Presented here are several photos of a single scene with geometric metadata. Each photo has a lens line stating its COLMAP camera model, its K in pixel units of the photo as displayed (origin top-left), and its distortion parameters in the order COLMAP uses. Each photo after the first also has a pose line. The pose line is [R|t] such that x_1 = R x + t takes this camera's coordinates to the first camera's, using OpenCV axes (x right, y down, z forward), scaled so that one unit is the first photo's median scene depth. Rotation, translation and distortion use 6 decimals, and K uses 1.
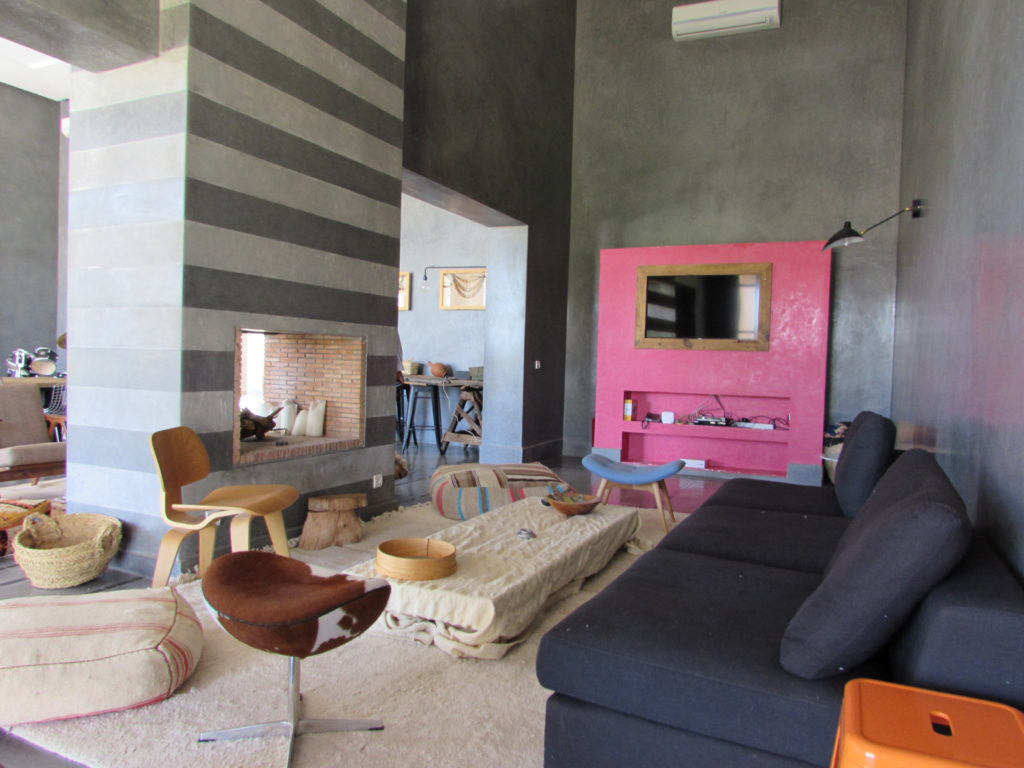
lens RADIAL K [[721.5, 0, 515.3], [0, 721.5, 384.7], [0, 0, 1]] dist [-0.044326, 0.020764]
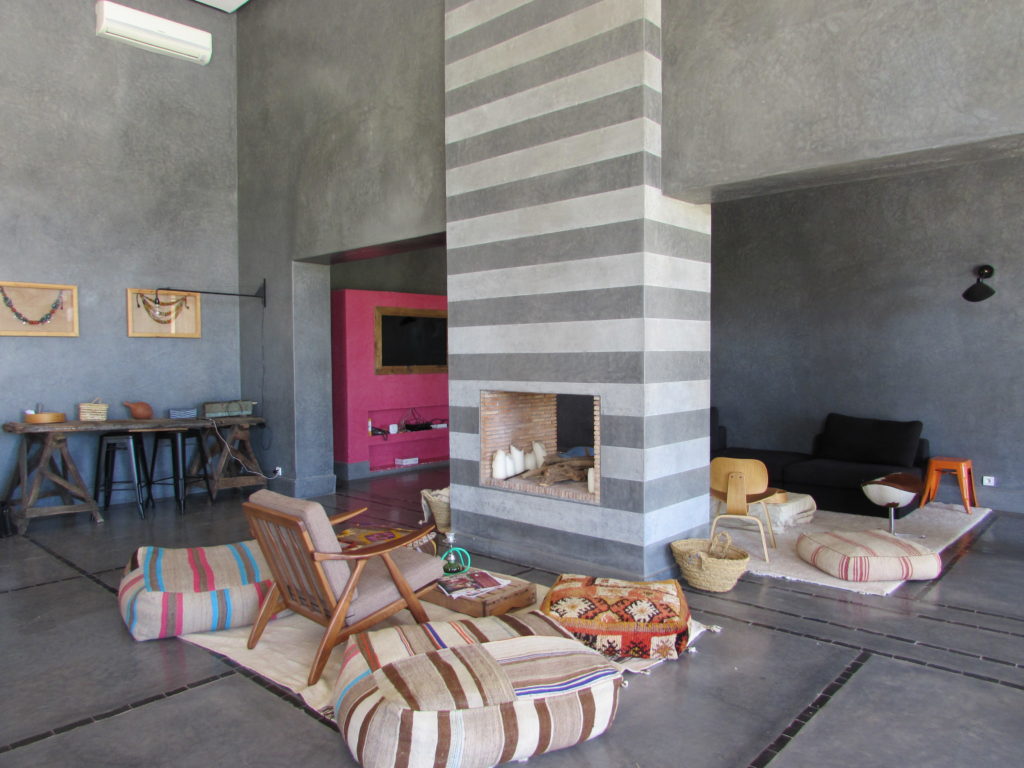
lens RADIAL K [[721.5, 0, 515.3], [0, 721.5, 384.7], [0, 0, 1]] dist [-0.044326, 0.020764]
pose [[0.293428, -0.069456, 0.953455, -1.359645], [0.049198, 0.997133, 0.057497, -0.137614], [-0.954714, 0.030036, 0.296004, 0.633109]]
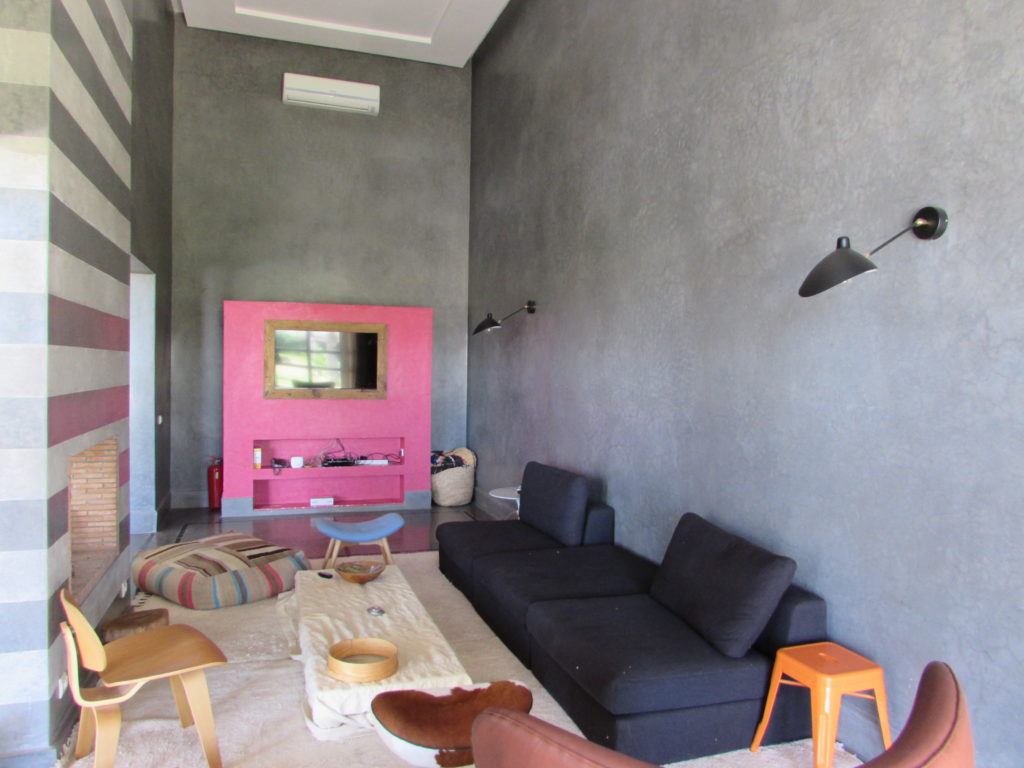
lens RADIAL K [[721.5, 0, 515.3], [0, 721.5, 384.7], [0, 0, 1]] dist [-0.044326, 0.020764]
pose [[0.717830, -0.035896, 0.695293, -0.436793], [0.028068, 0.999350, 0.022616, -0.125821], [-0.695653, 0.003282, 0.718371, 0.009513]]
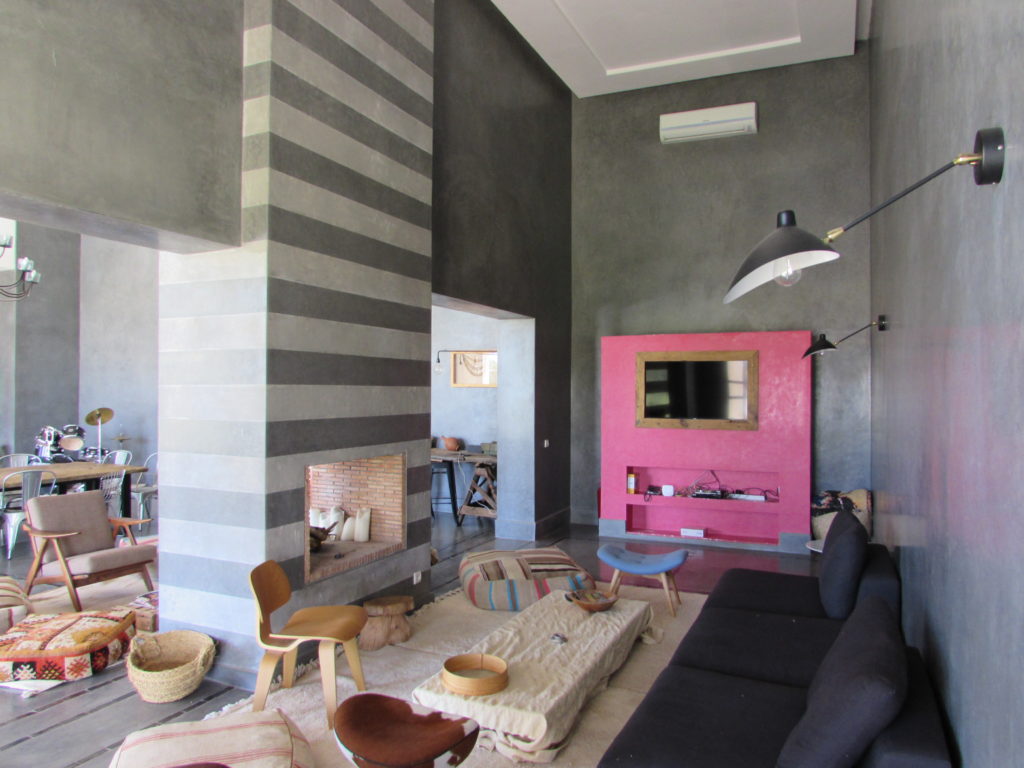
lens RADIAL K [[721.5, 0, 515.3], [0, 721.5, 384.7], [0, 0, 1]] dist [-0.044326, 0.020764]
pose [[0.999570, -0.026110, 0.013363, -0.043446], [0.026610, 0.998896, -0.038707, -0.116551], [-0.012338, 0.039046, 0.999161, -0.134415]]
